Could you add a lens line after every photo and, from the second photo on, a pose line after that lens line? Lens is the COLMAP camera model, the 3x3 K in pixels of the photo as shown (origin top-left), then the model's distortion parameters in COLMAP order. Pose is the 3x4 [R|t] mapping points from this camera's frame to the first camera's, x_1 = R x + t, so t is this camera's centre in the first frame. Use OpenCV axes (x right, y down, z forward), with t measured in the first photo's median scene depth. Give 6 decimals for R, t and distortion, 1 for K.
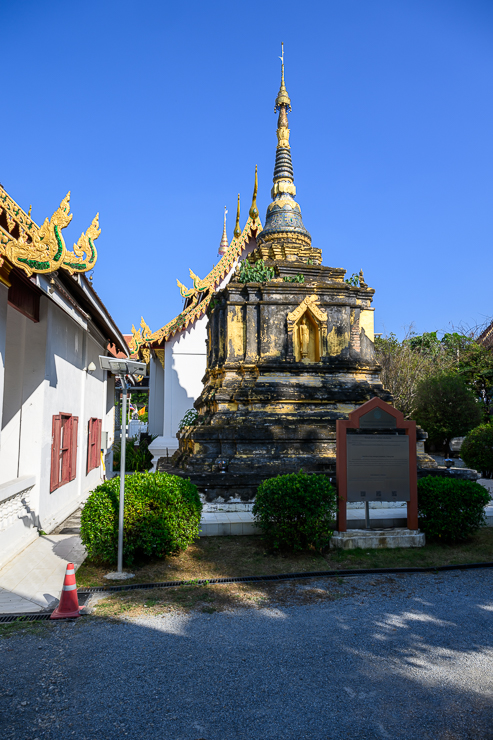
lens RADIAL K [[491.1, 0, 246.6], [0, 491.1, 377.3], [0, 0, 1]] dist [-0.000272, -0.001200]
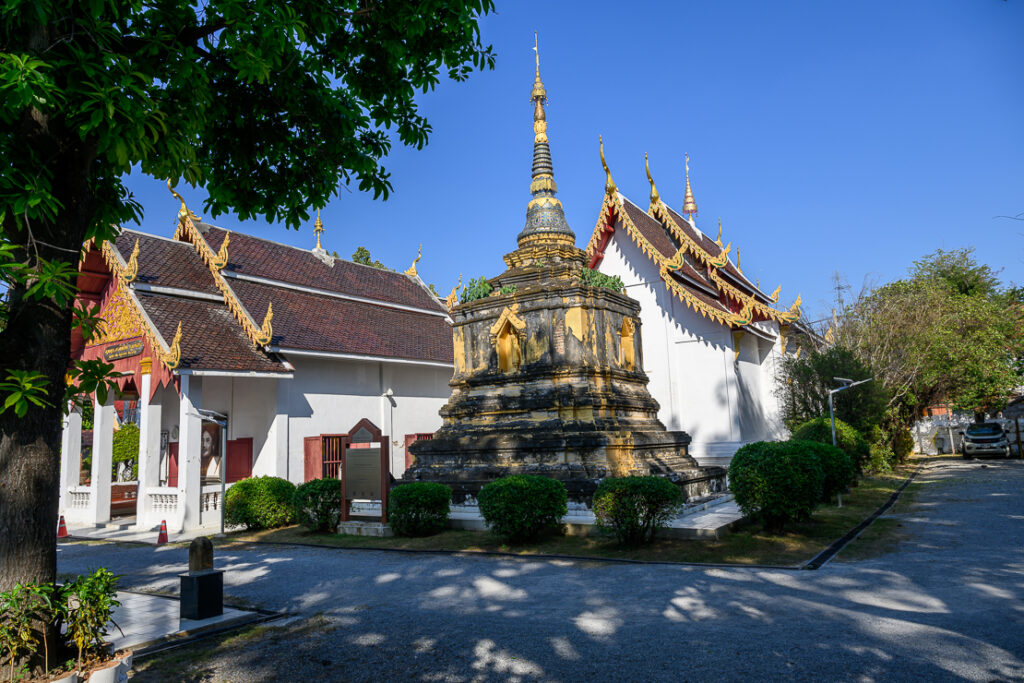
lens RADIAL K [[679.6, 0, 512.0], [0, 679.6, 341.5], [0, 0, 1]] dist [-0.000272, -0.001200]
pose [[0.739099, -0.127417, -0.661437, 1.060221], [0.107897, 0.991662, -0.070465, 0.005120], [0.664900, -0.019286, 0.746684, -0.038254]]
